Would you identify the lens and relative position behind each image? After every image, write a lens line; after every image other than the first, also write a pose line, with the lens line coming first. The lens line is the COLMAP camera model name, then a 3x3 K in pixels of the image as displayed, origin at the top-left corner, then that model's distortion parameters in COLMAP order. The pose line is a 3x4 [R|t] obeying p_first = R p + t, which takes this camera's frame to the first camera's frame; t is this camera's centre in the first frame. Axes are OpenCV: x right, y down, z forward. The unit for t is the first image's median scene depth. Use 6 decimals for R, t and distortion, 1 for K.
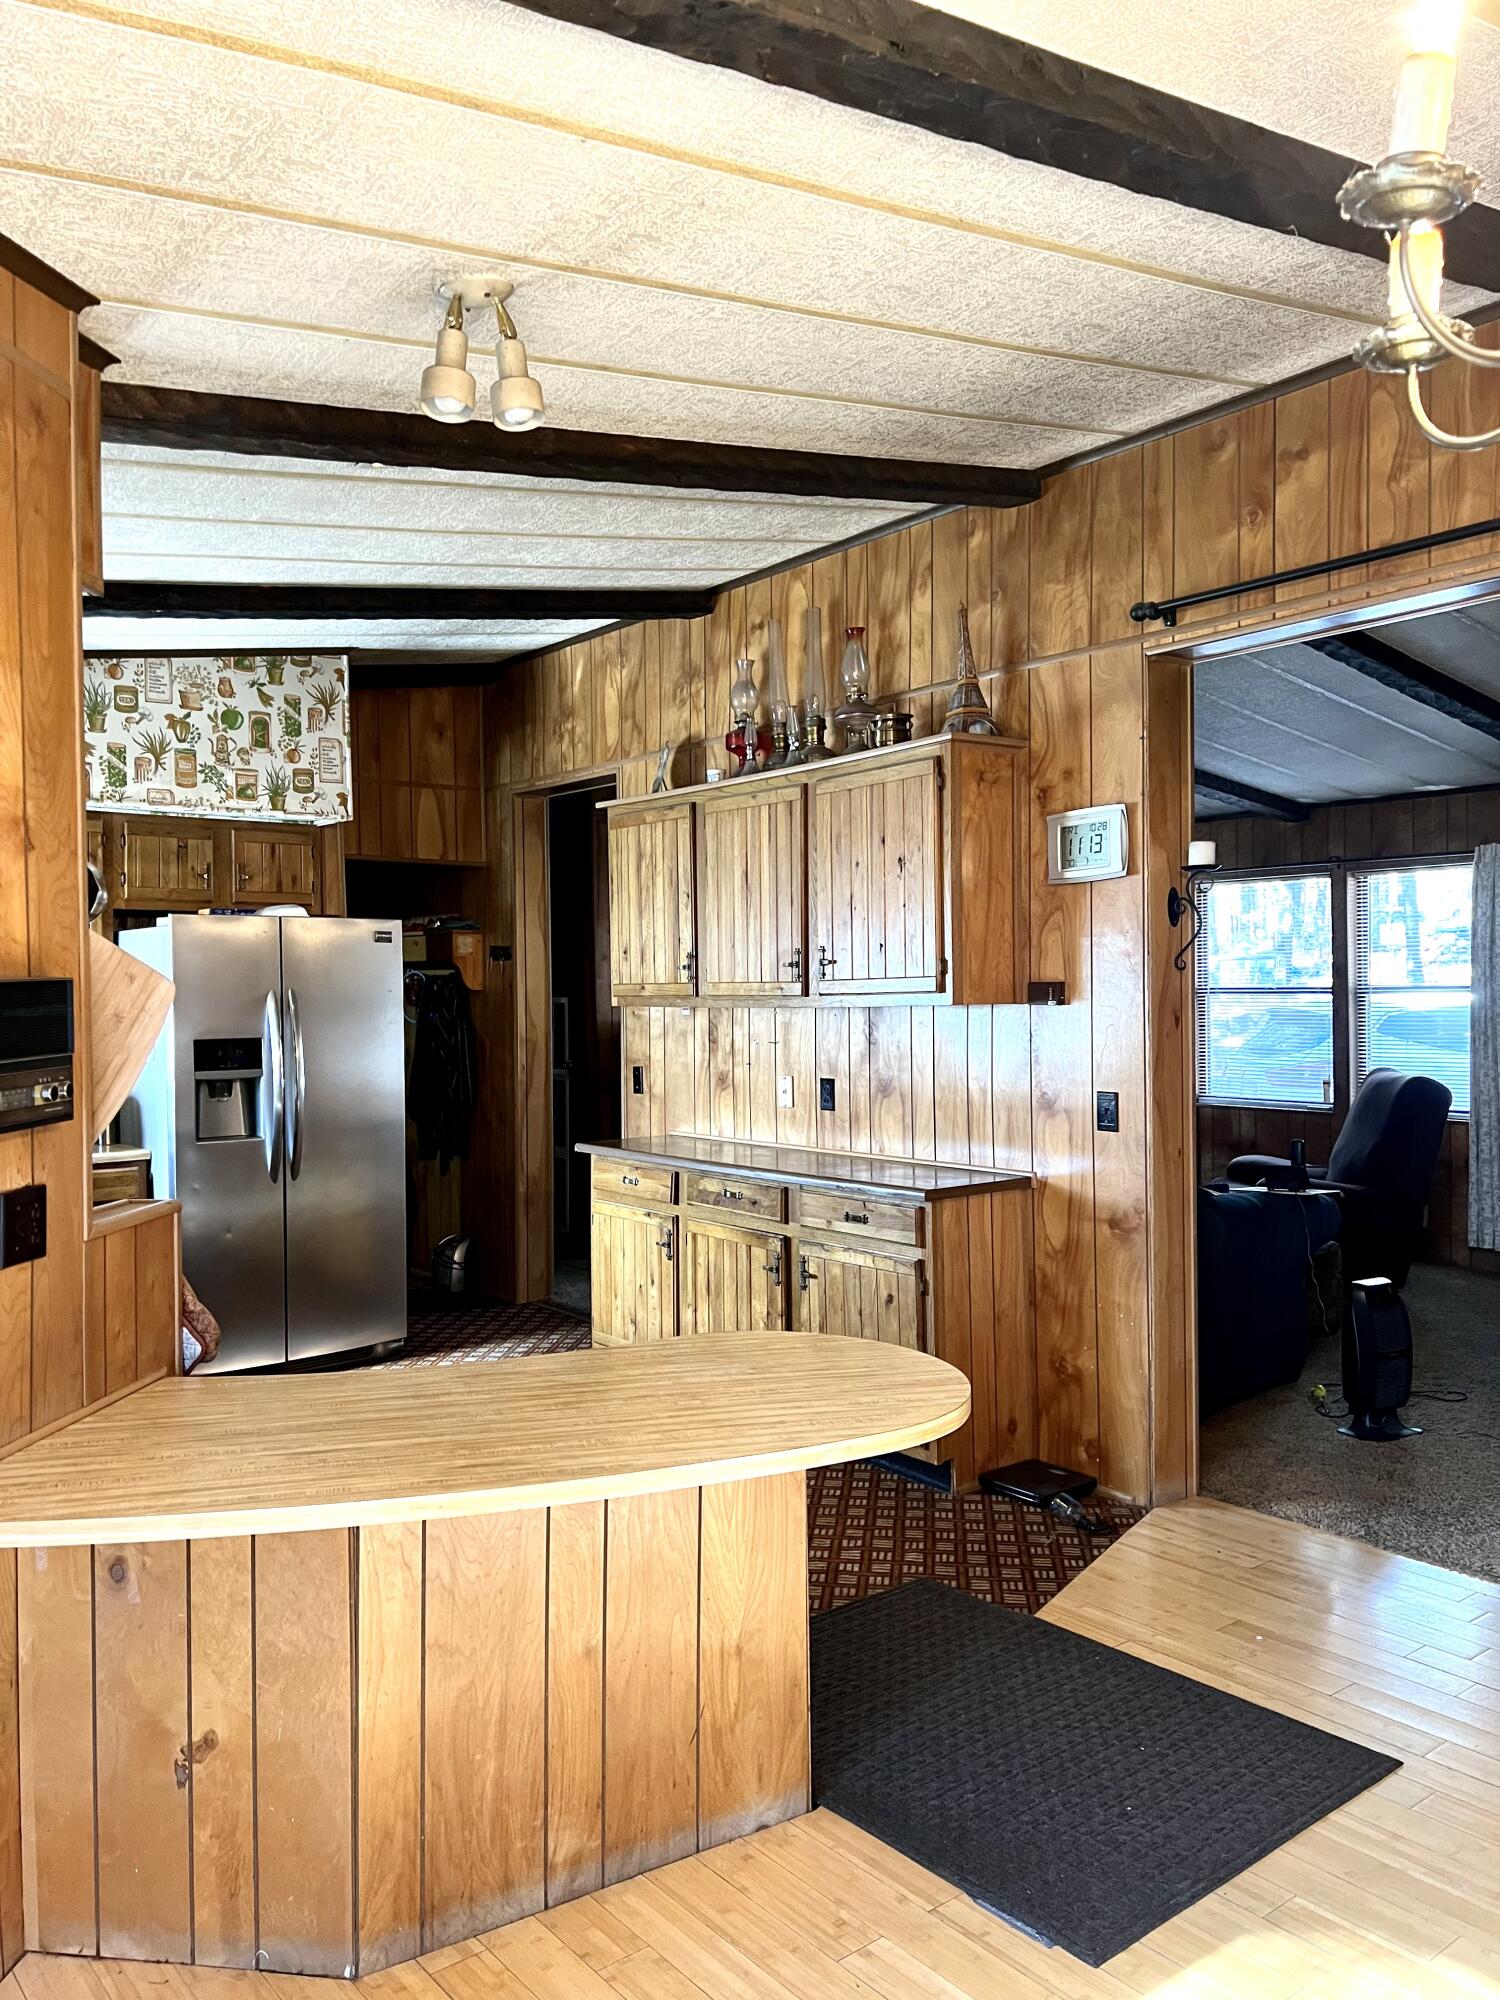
lens RADIAL K [[1492.8, 0, 728.4], [0, 1492.8, 1004.8], [0, 0, 1]] dist [0.094021, -0.209163]
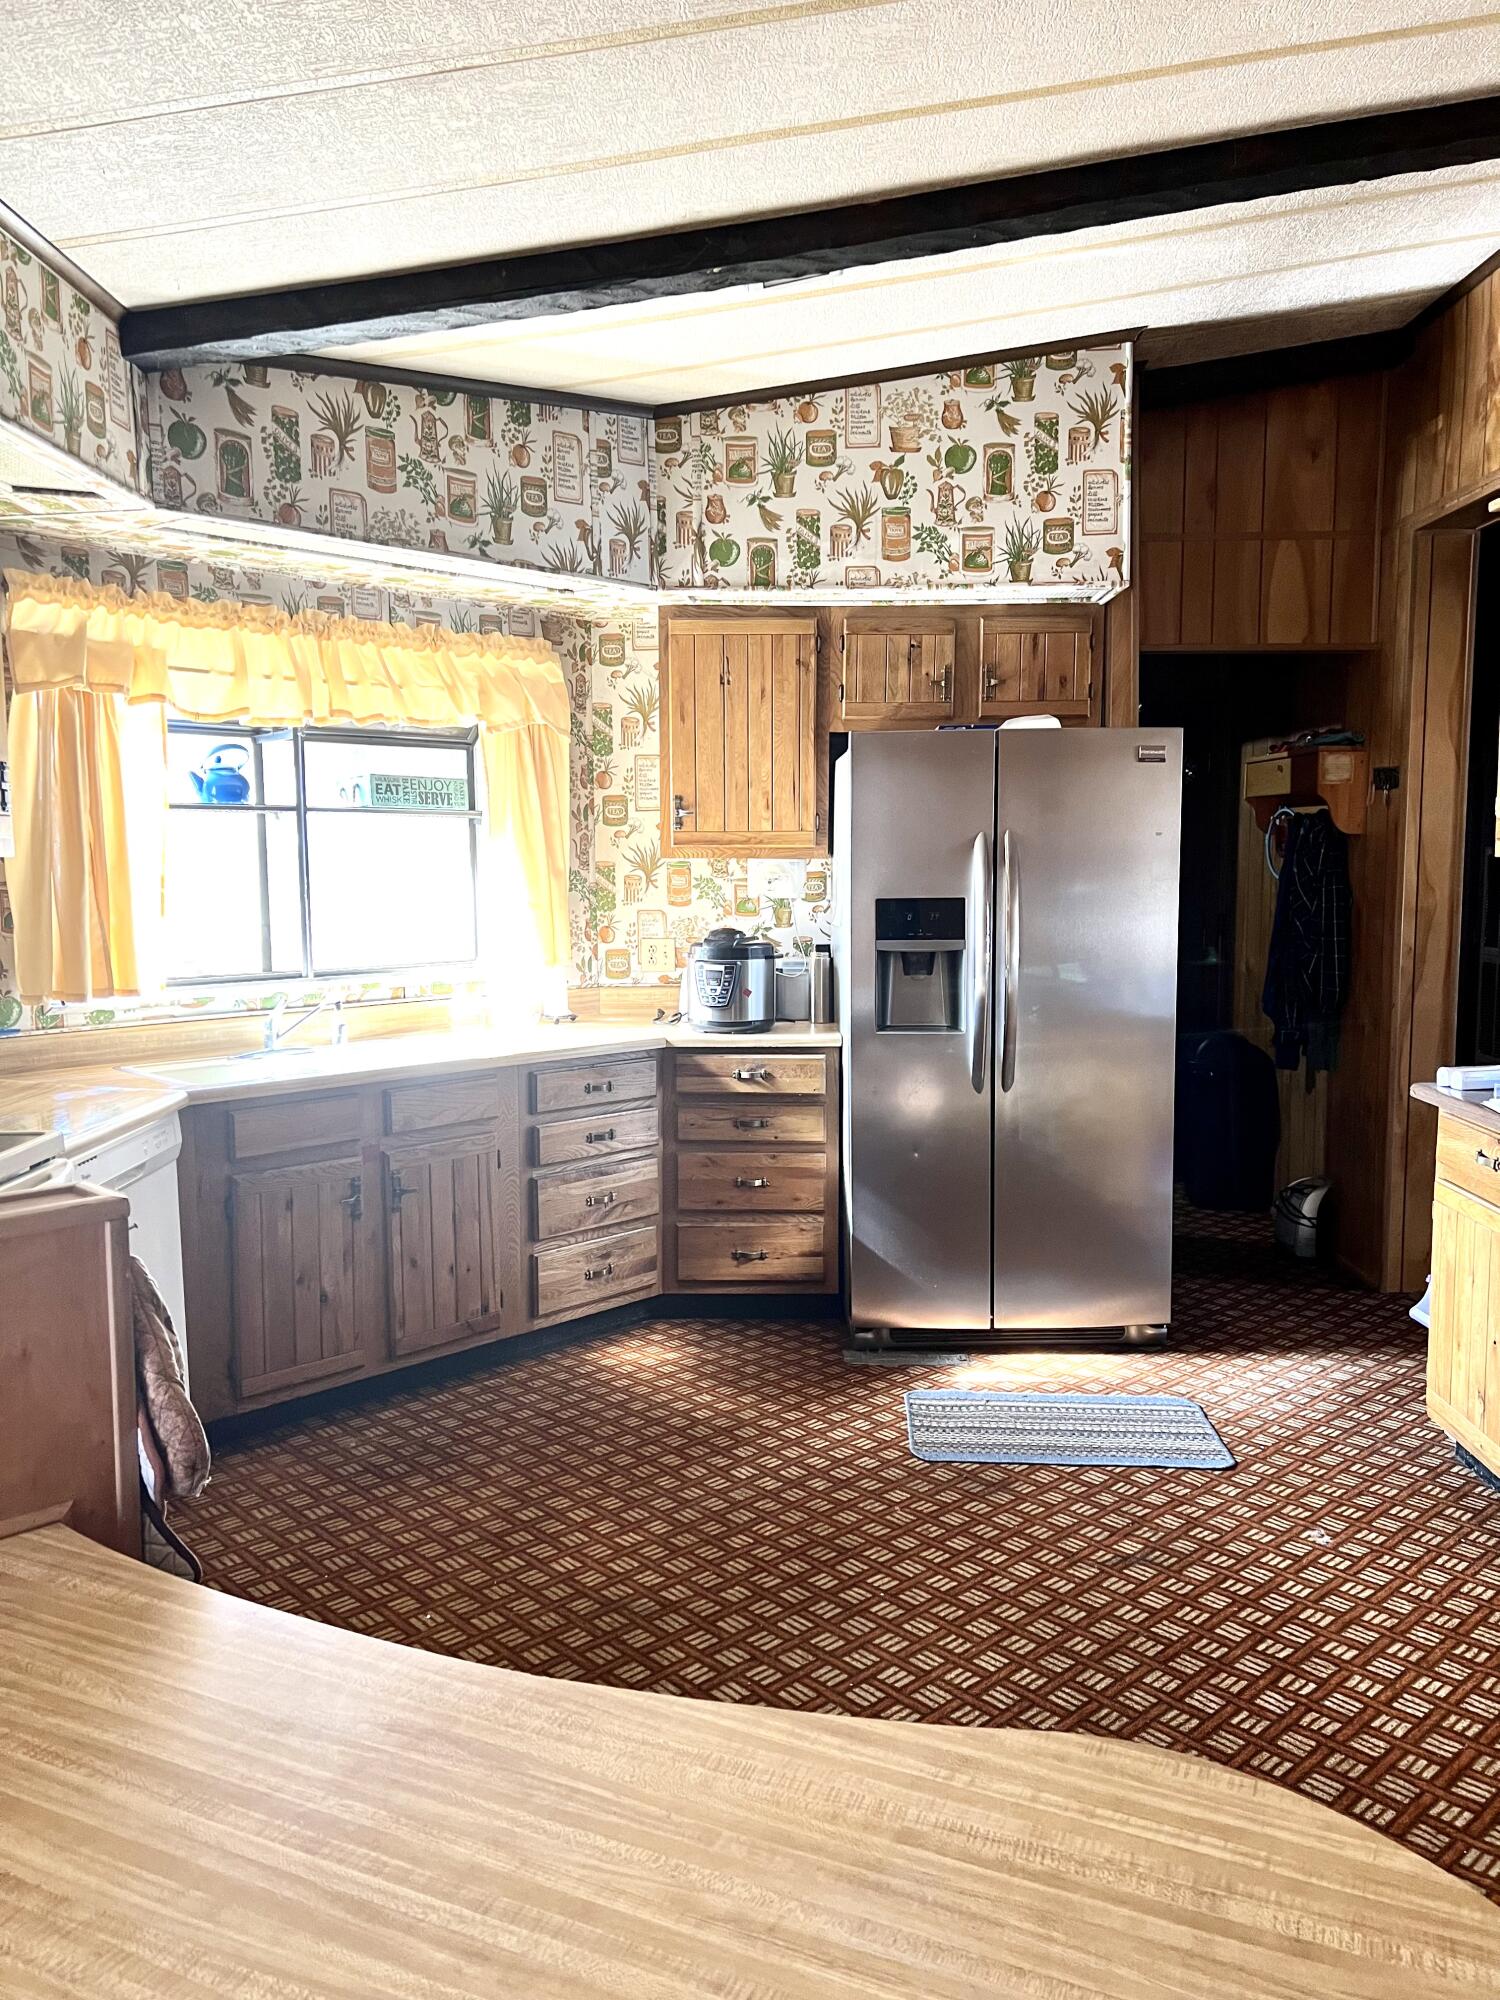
lens RADIAL K [[1476.2, 0, 756.4], [0, 1476.2, 1023.3], [0, 0, 1]] dist [0.047266, -0.081604]
pose [[0.778806, 0.075583, -0.622695, 0.063023], [-0.008382, 0.993879, 0.110155, 0.004235], [0.627209, -0.080570, 0.774672, 0.358291]]
